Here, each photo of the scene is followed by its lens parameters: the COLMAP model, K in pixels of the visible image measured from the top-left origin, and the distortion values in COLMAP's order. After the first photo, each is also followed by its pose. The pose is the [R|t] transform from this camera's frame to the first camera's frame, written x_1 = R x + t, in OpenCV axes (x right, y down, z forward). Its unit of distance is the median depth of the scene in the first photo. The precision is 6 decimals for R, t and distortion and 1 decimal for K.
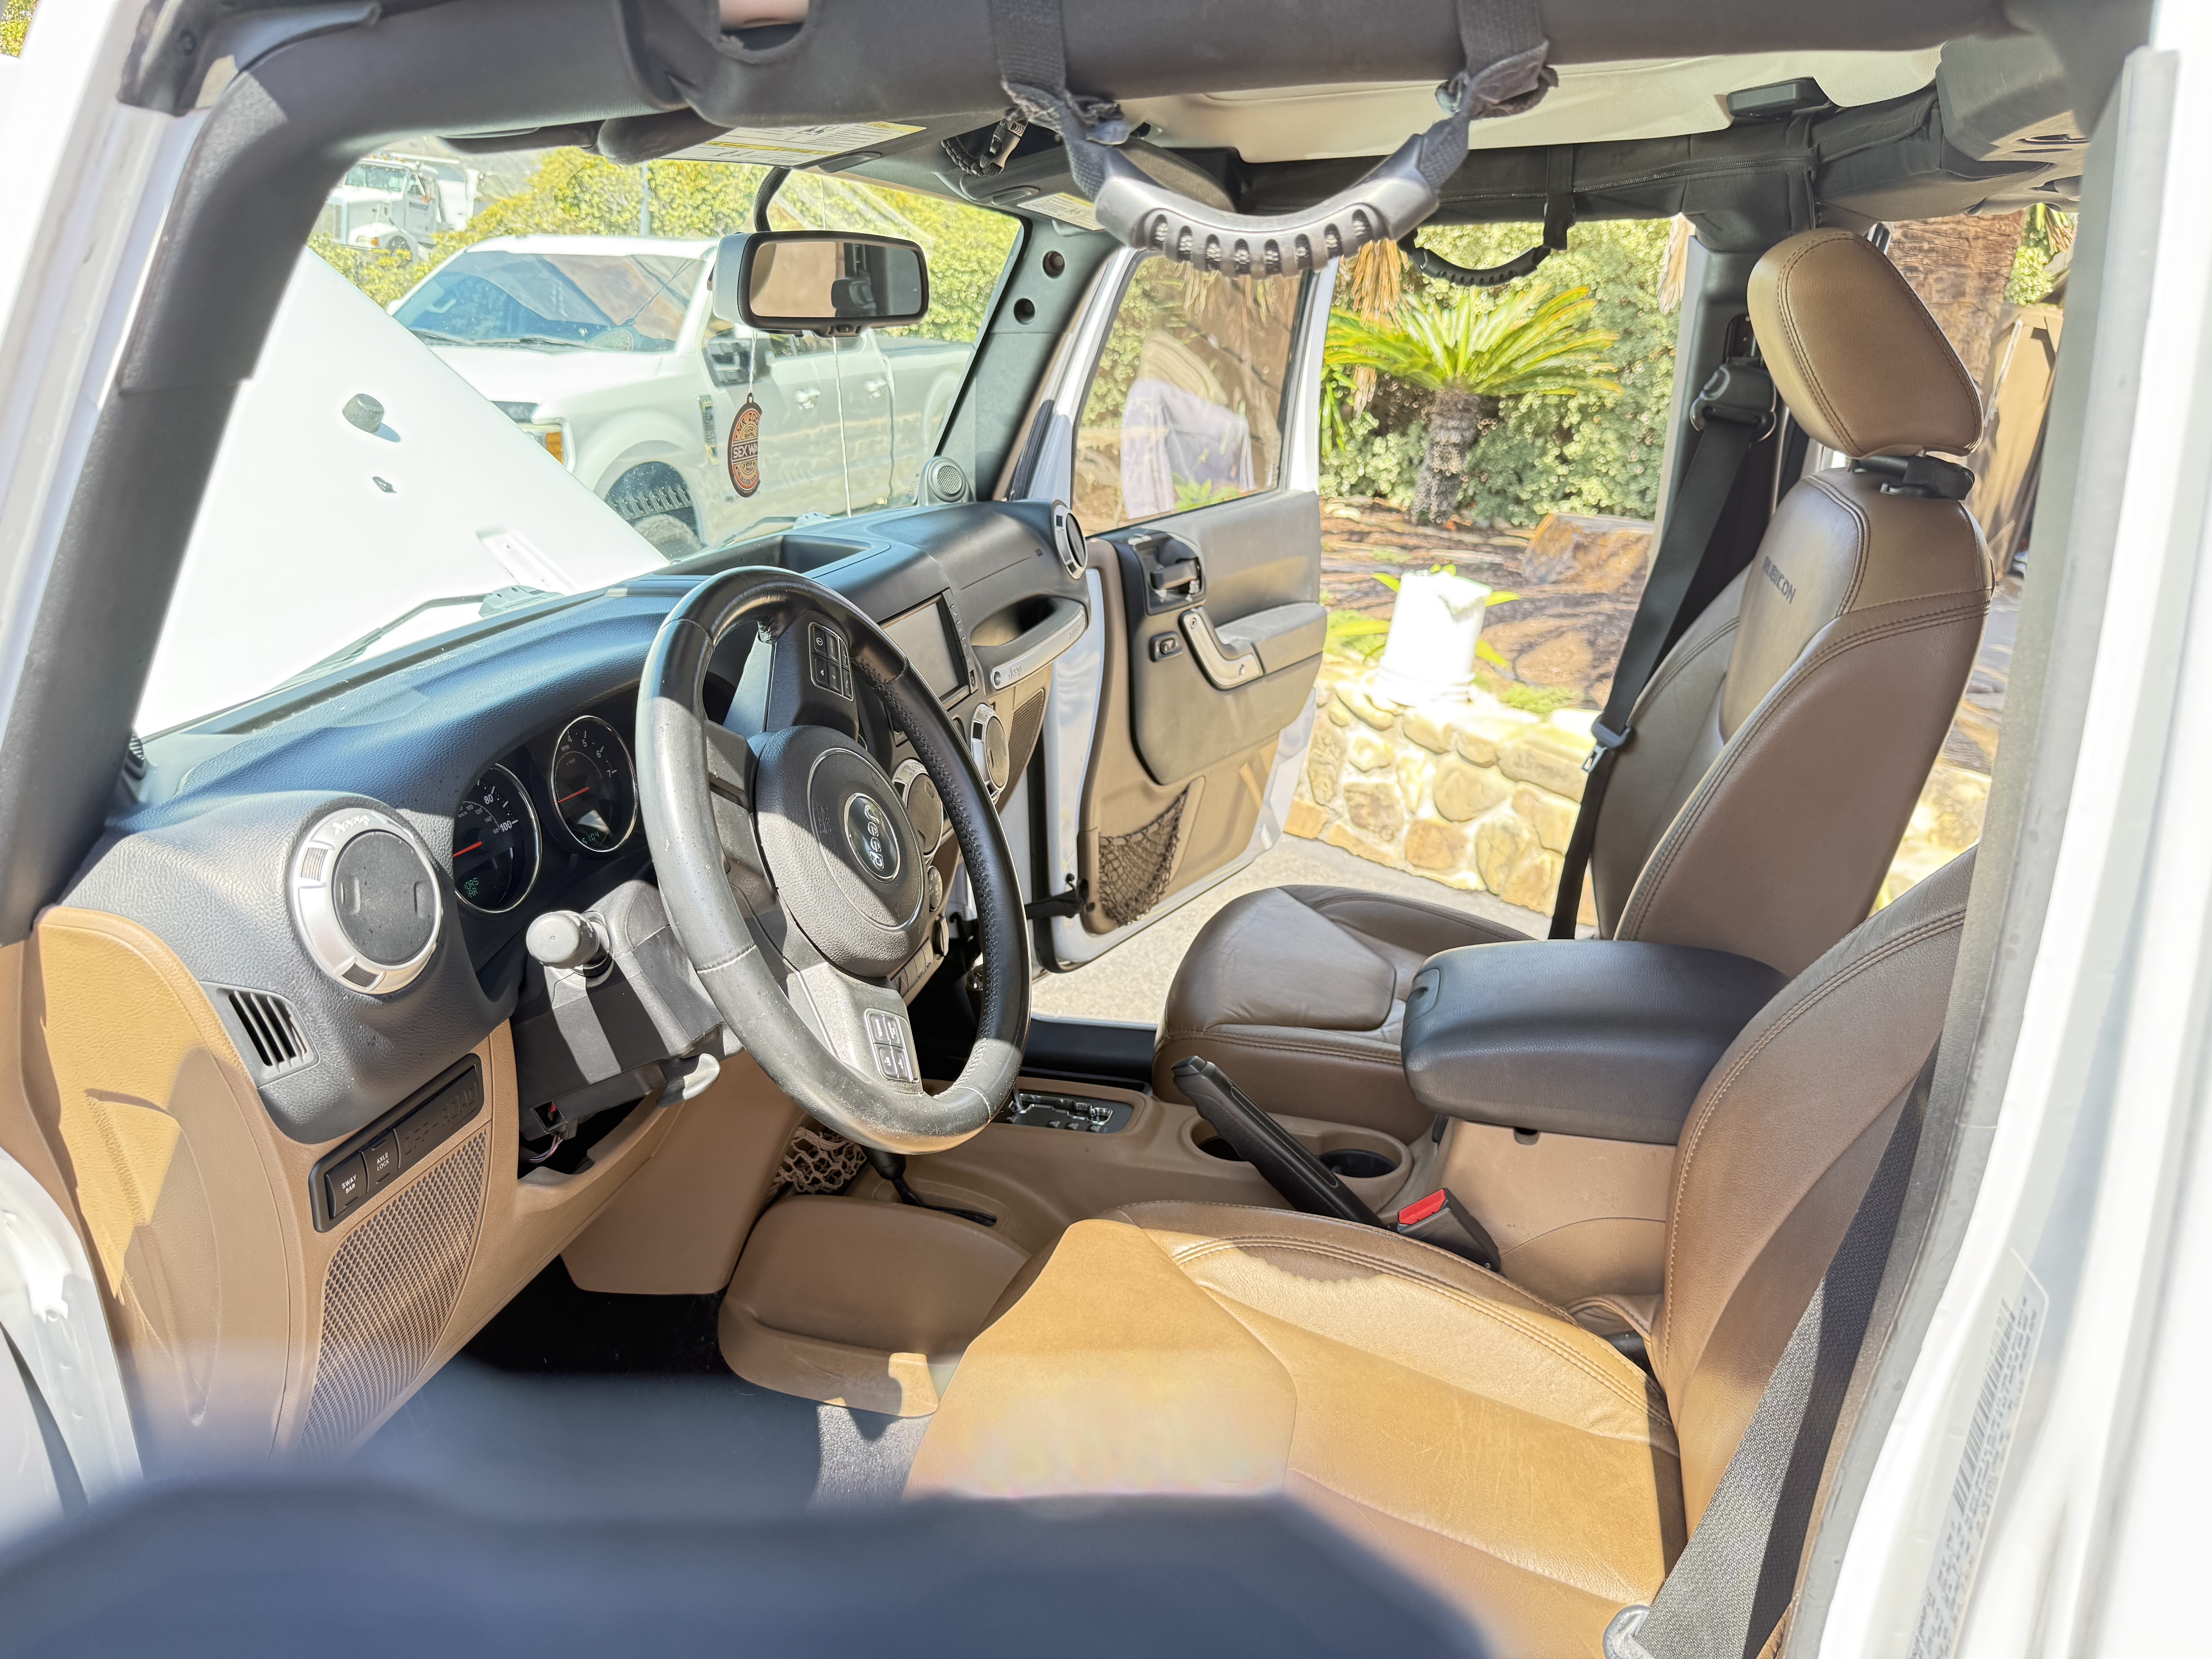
lens RADIAL K [[1642.8, 0, 1143.7], [0, 1642.8, 831.1], [0, 0, 1]] dist [0.094872, -0.223773]
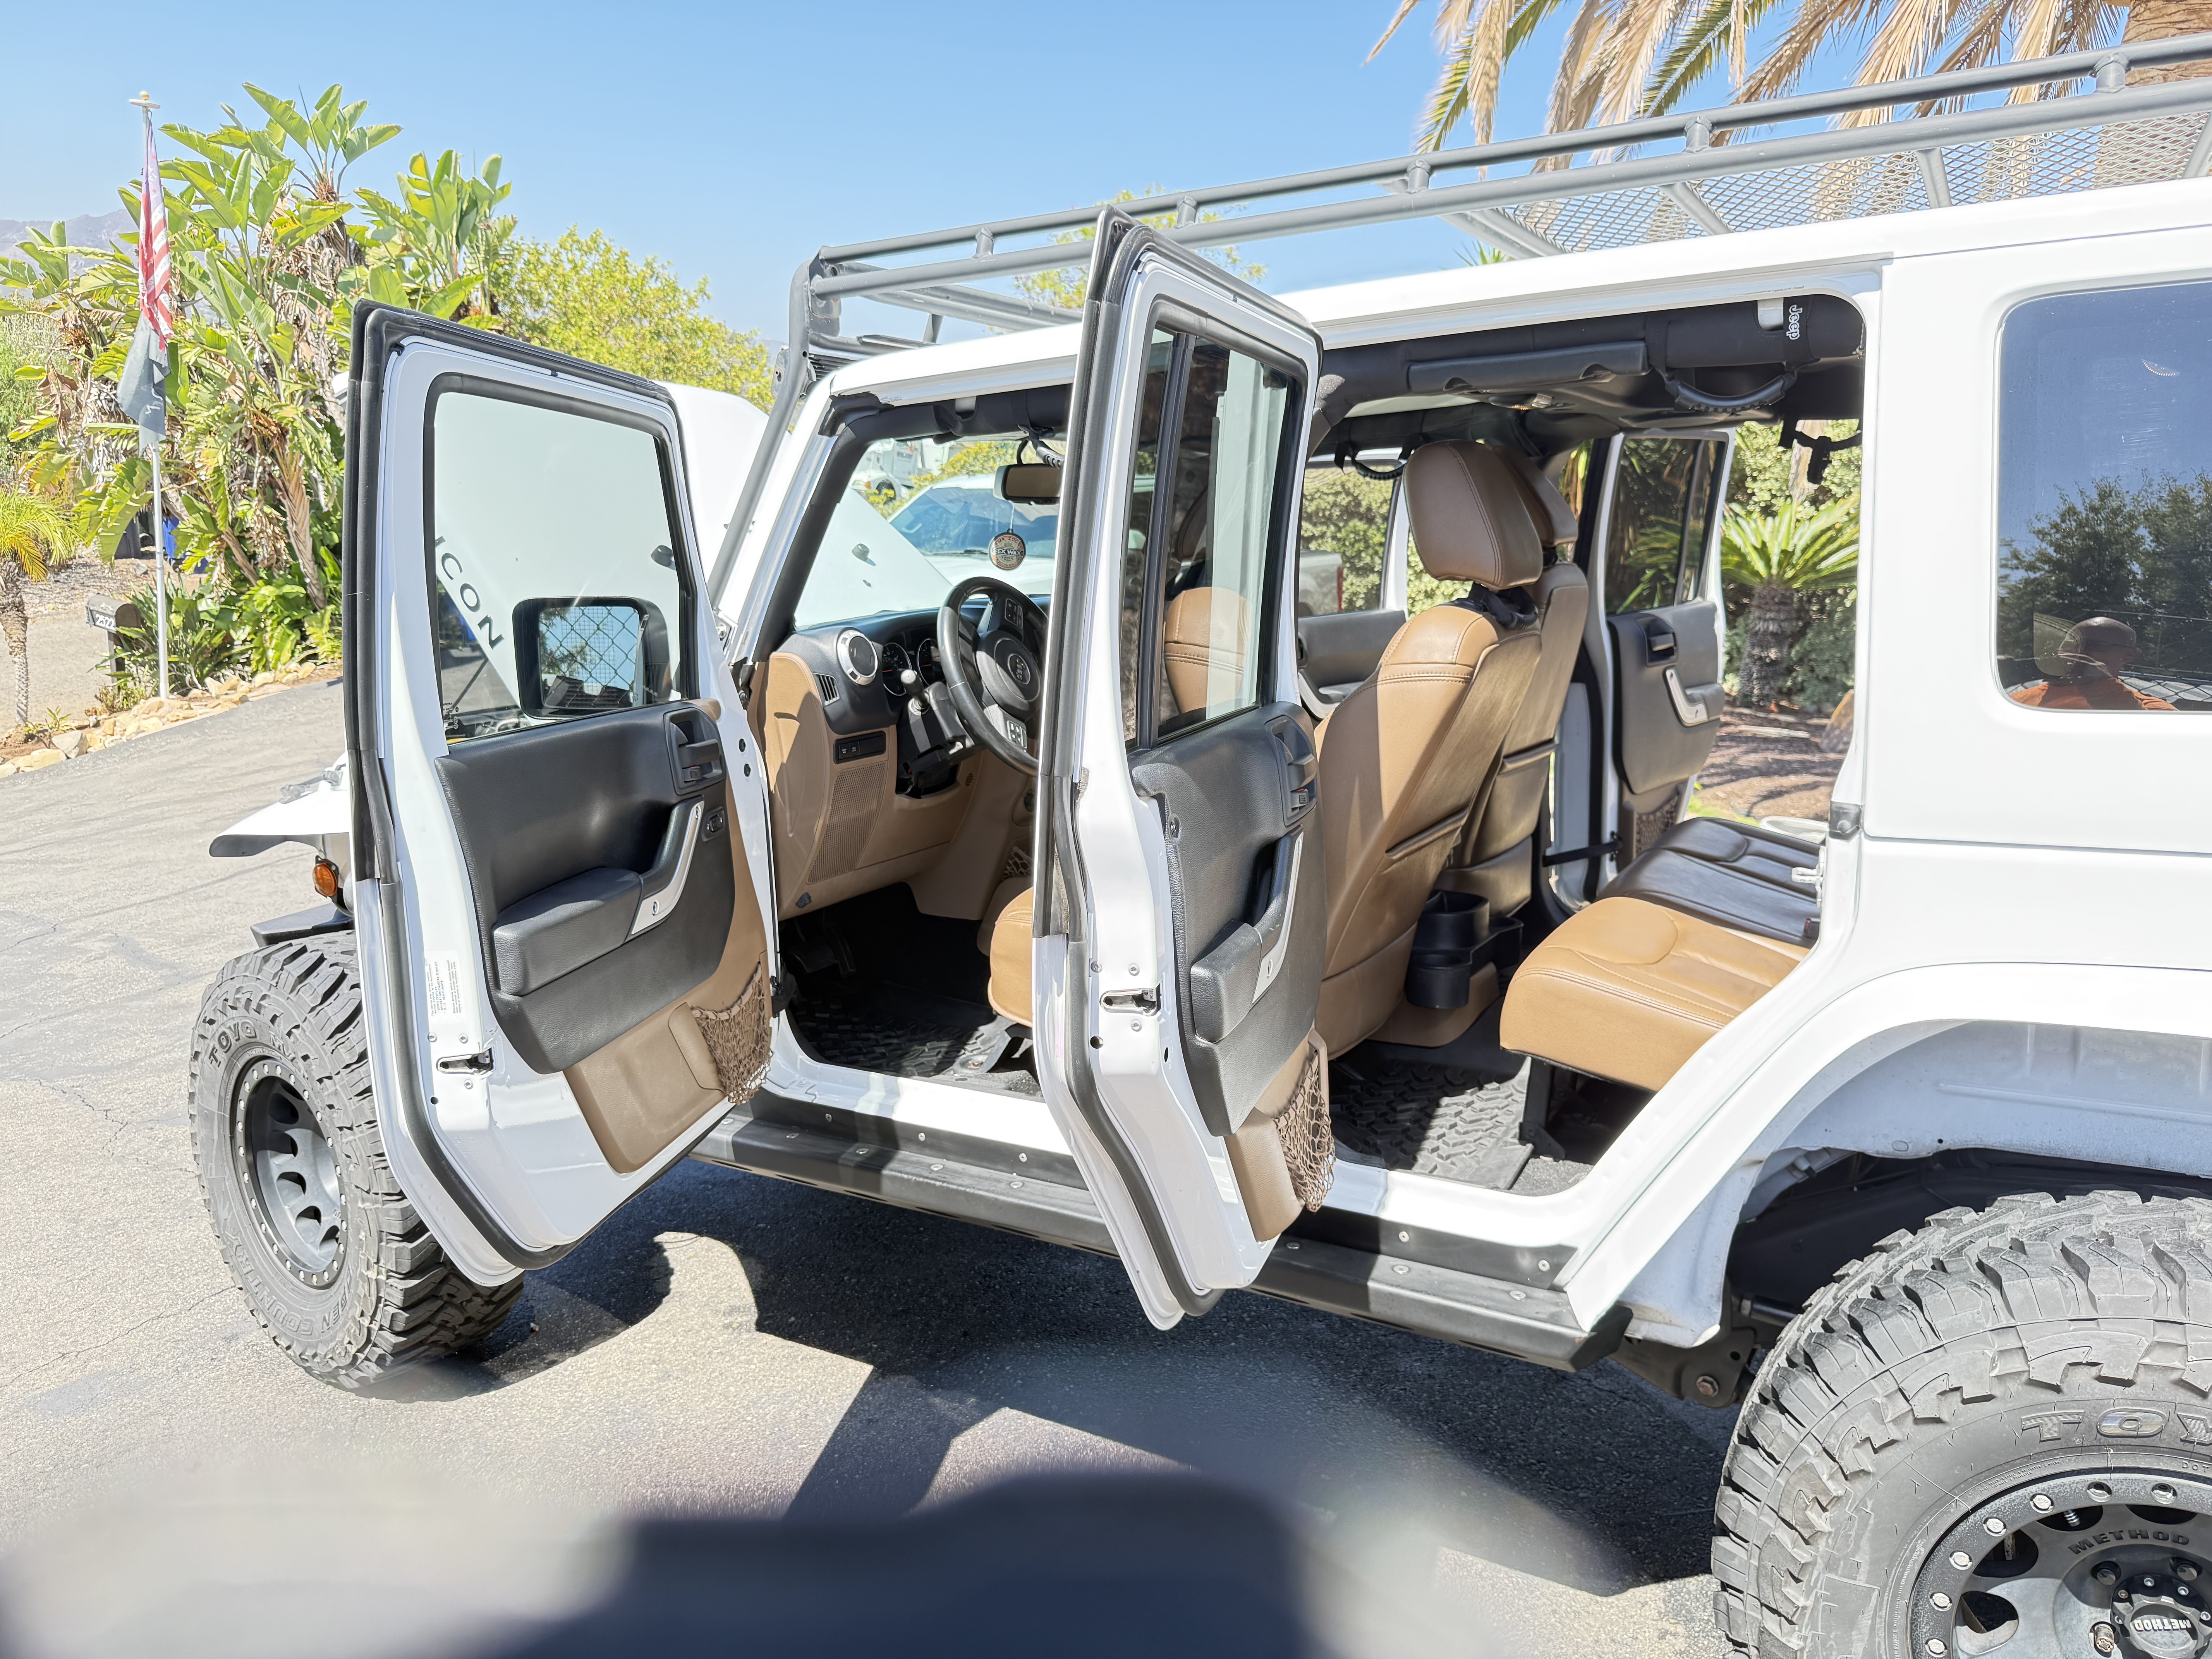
lens RADIAL K [[1549.4, 0, 1106.0], [0, 1549.4, 829.5], [0, 0, 1]] dist [0.011471, -0.003515]
pose [[0.964999, 0.028413, -0.260708, 0.688796], [-0.058128, 0.992560, -0.106985, 0.560944], [0.255729, 0.118395, 0.959471, -1.497343]]
